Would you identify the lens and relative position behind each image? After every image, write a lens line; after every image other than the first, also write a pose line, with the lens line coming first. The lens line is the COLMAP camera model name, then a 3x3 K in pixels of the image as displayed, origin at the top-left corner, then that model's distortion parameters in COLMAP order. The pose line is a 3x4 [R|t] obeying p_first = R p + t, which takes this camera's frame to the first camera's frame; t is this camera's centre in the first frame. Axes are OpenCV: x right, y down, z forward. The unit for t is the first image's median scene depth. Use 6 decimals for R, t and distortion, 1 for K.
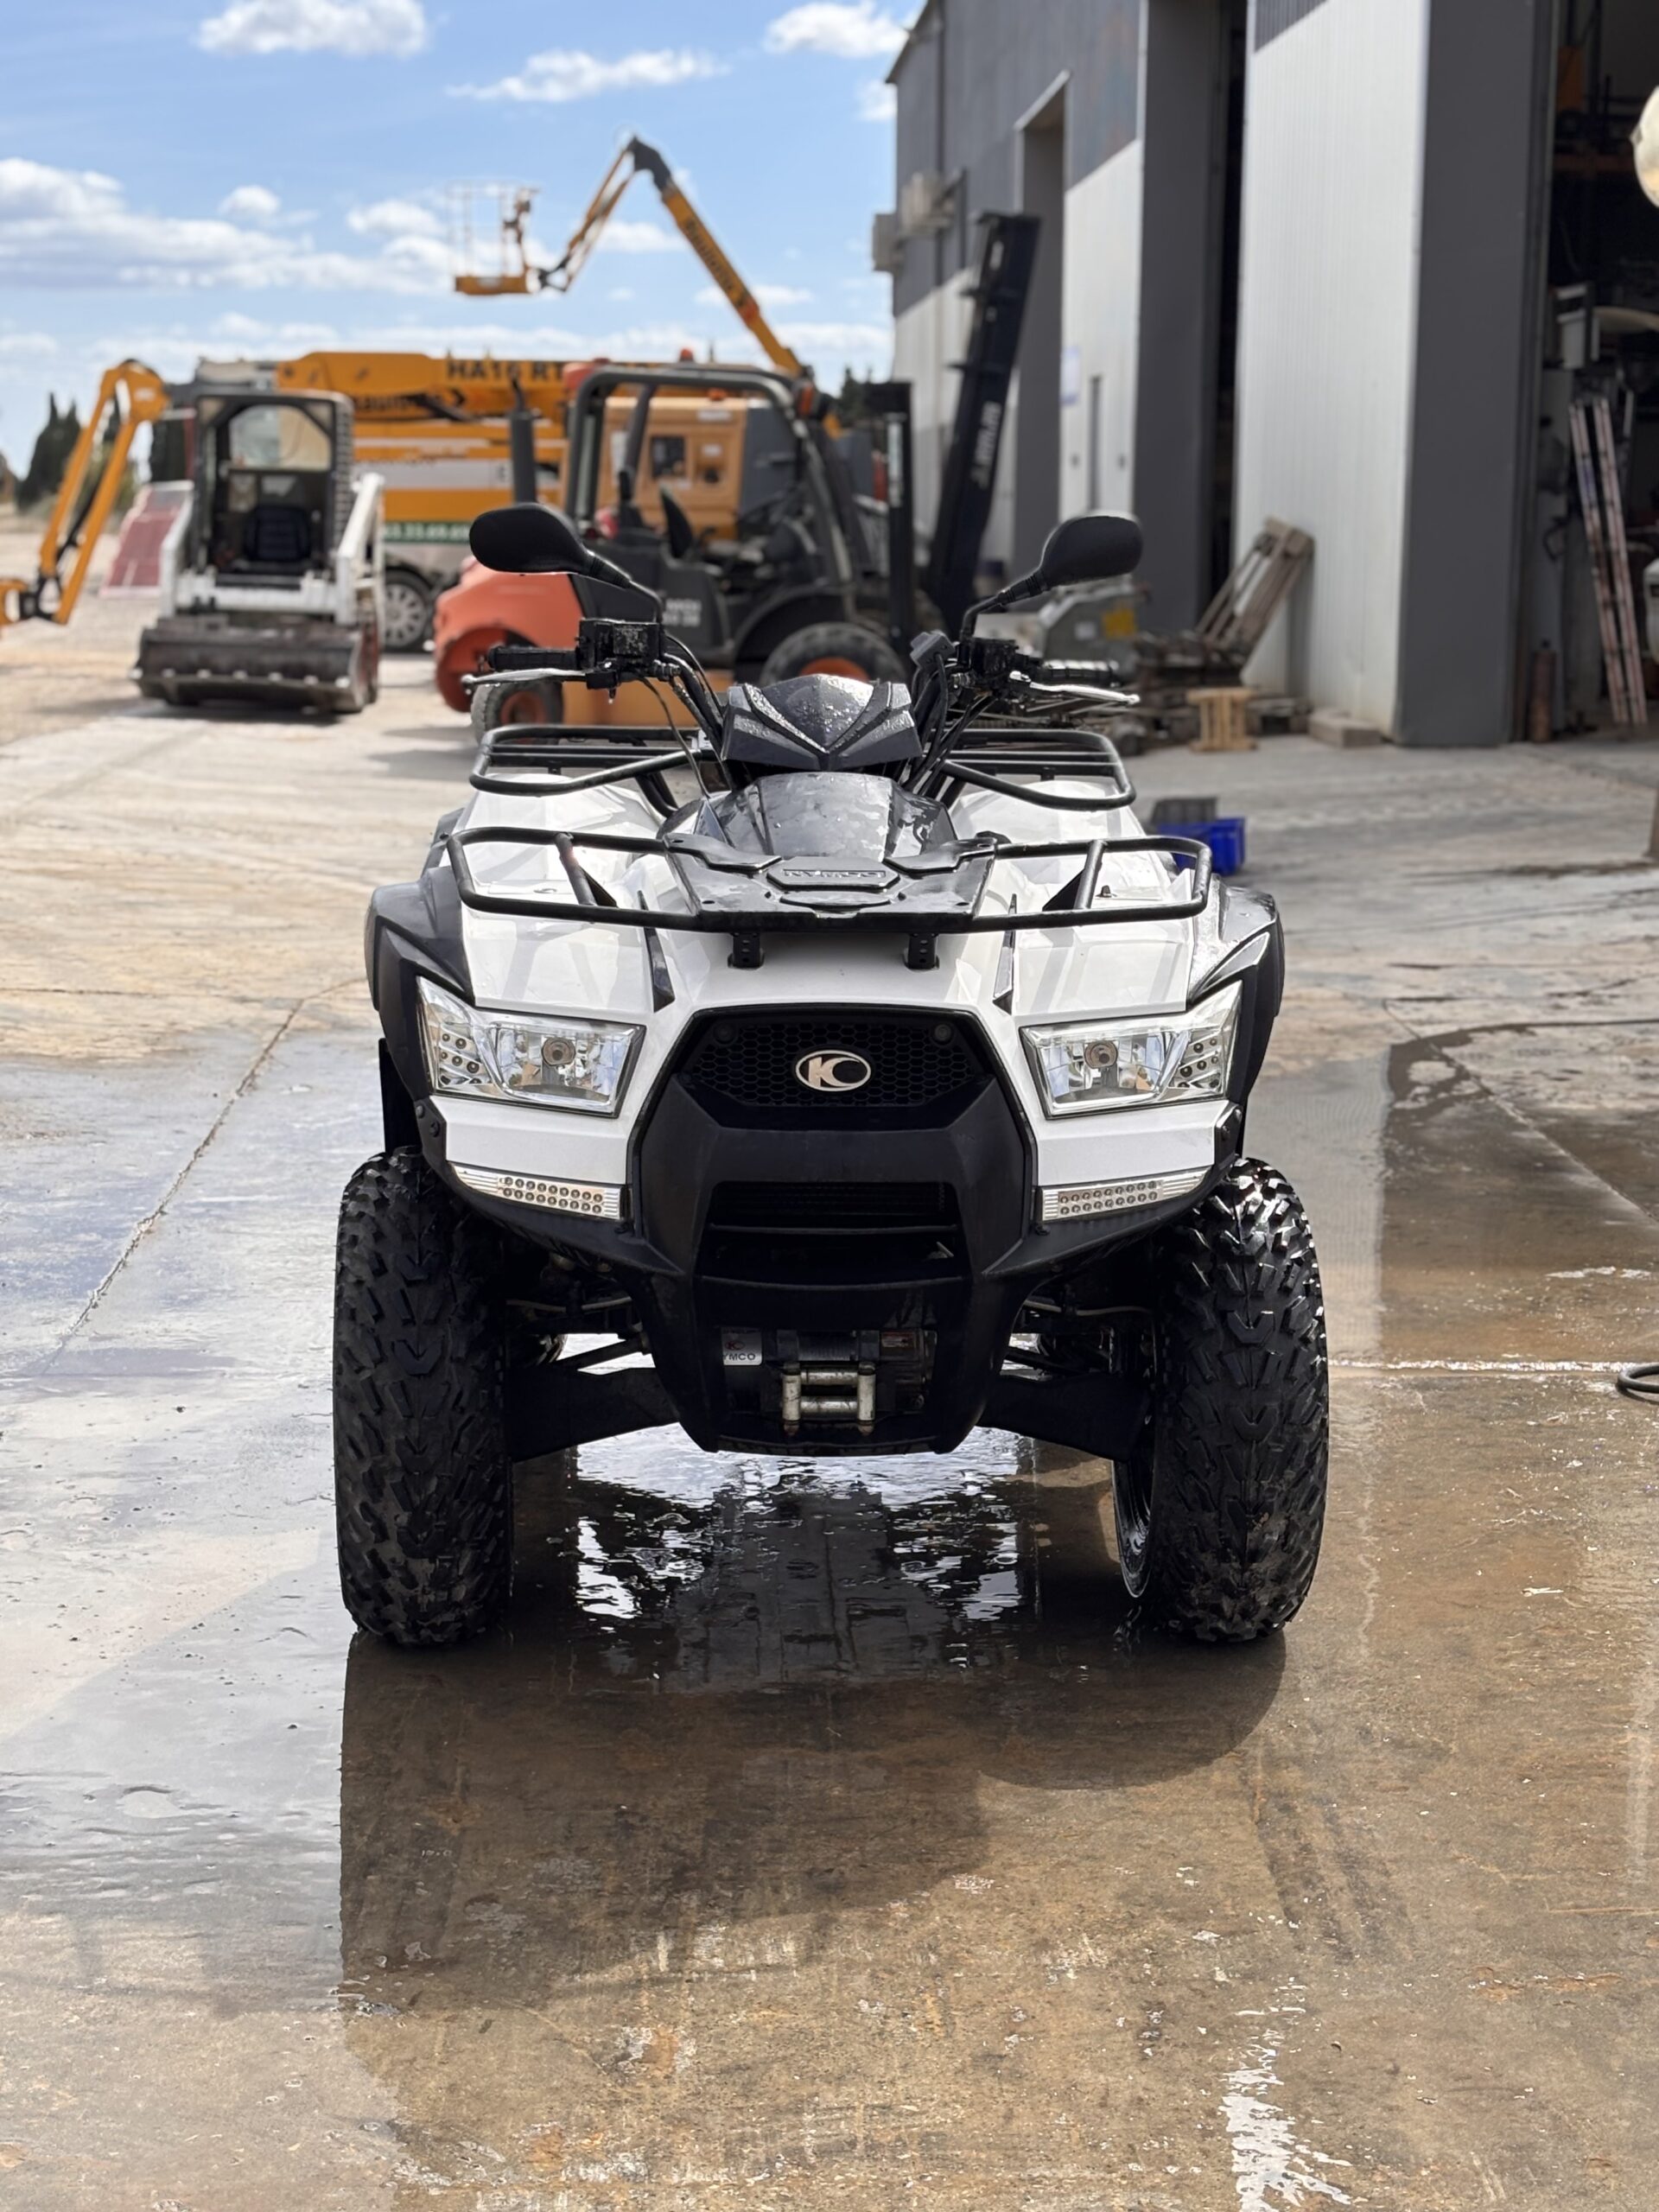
lens RADIAL K [[3815.8, 0, 815.0], [0, 3815.8, 1113.6], [0, 0, 1]] dist [0.072122, 0.000000]
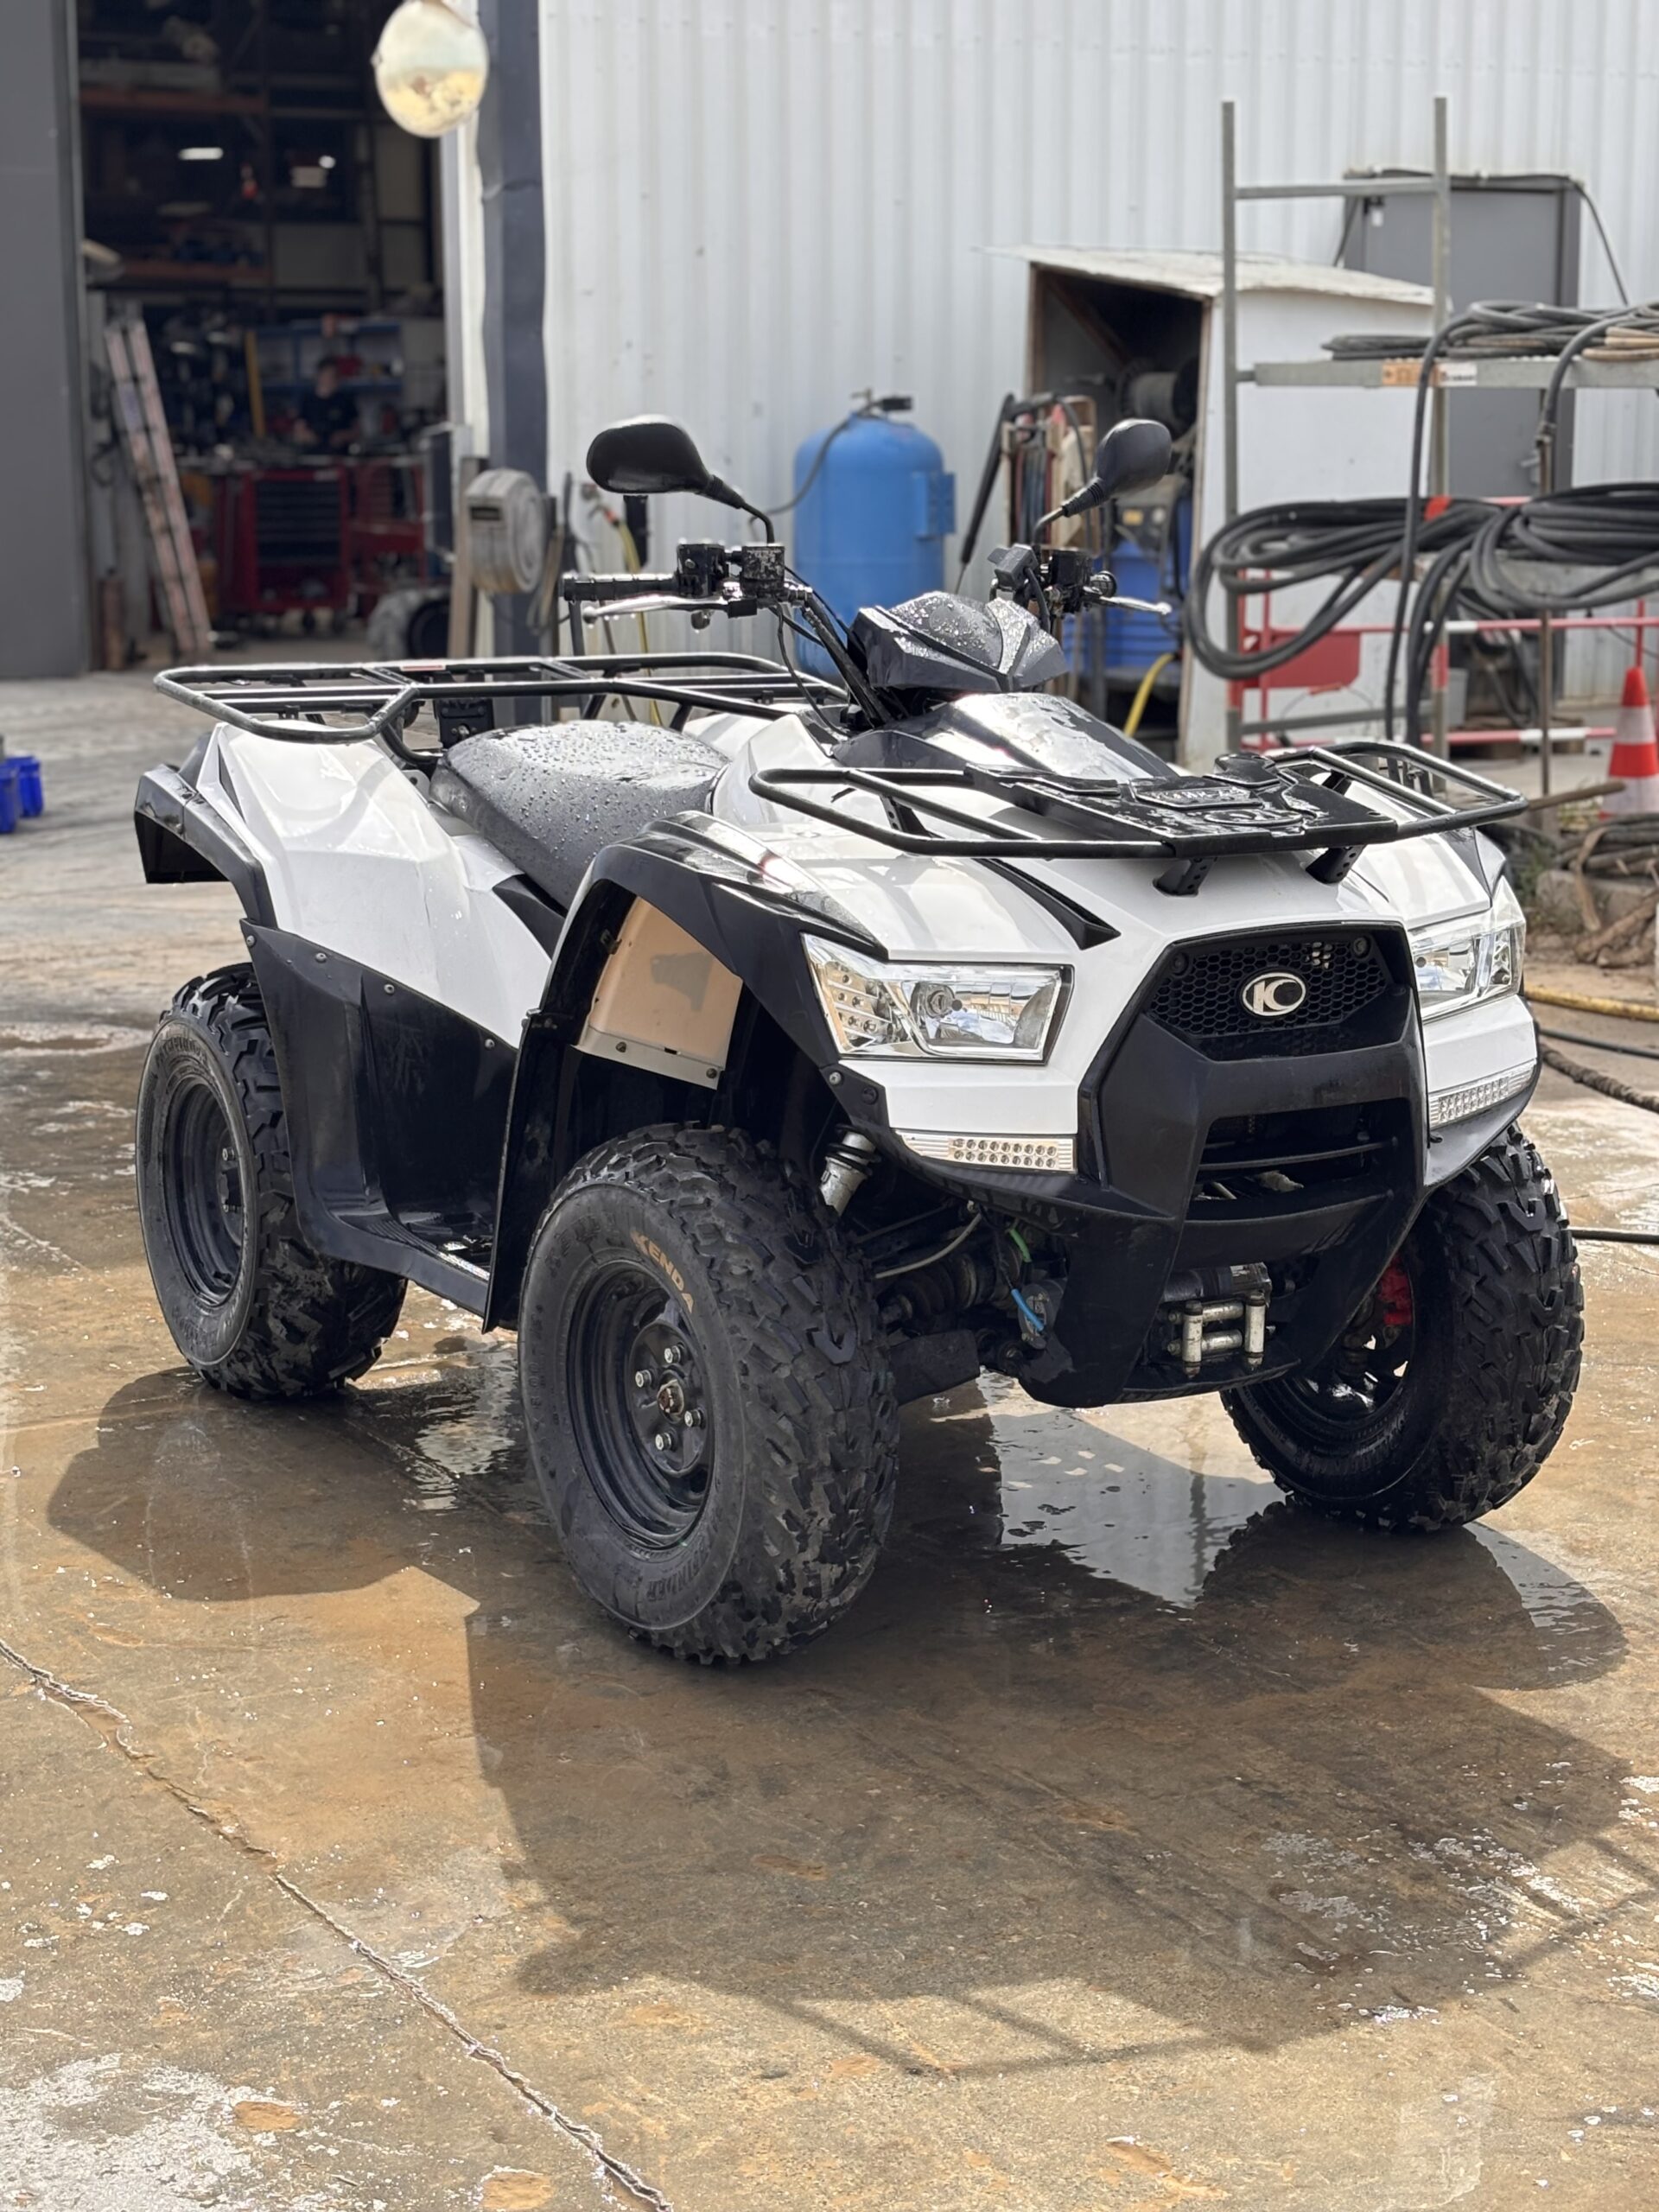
lens RADIAL K [[3815.8, 0, 821.7], [0, 3815.8, 1103.1], [0, 0, 1]] dist [0.072122, 0.000000]
pose [[0.876312, -0.096248, 0.472031, -0.542833], [0.089167, 0.995314, 0.037411, -0.029504], [-0.473420, 0.009307, 0.880788, 0.193987]]
